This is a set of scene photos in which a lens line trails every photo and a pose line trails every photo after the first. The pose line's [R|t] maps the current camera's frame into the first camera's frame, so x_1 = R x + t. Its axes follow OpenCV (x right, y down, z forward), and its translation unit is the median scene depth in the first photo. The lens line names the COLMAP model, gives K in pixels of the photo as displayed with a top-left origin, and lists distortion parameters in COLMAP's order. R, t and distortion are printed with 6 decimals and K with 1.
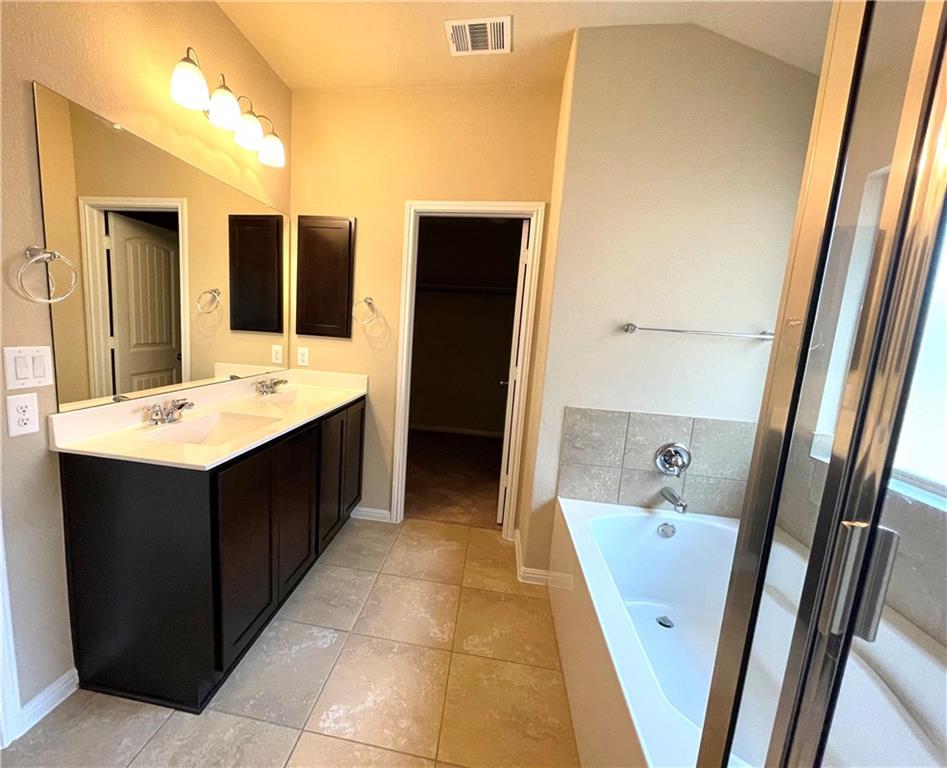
lens RADIAL K [[440.4, 0, 472.8], [0, 440.4, 399.1], [0, 0, 1]] dist [0.000986, 0.000080]
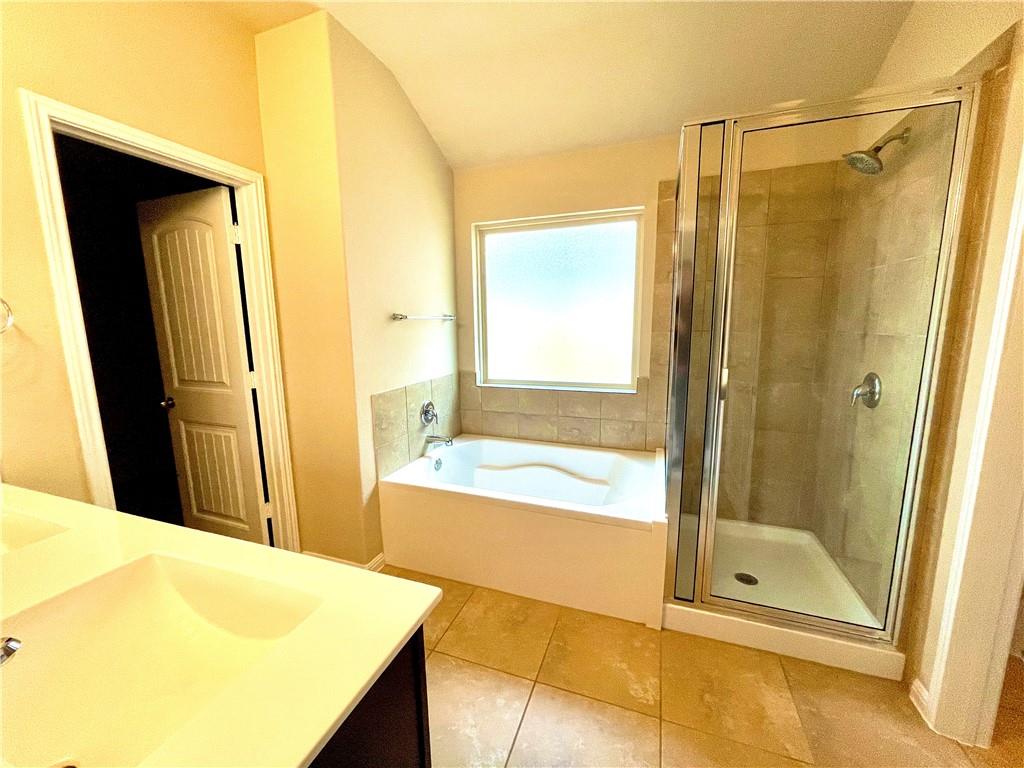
lens RADIAL K [[412.2, 0, 505.6], [0, 412.2, 387.2], [0, 0, 1]] dist [-0.003091, 0.000534]
pose [[0.185130, -0.219682, 0.957845, -0.671335], [0.179068, 0.965916, 0.186923, -0.128613], [-0.966262, 0.136914, 0.218158, 0.477496]]
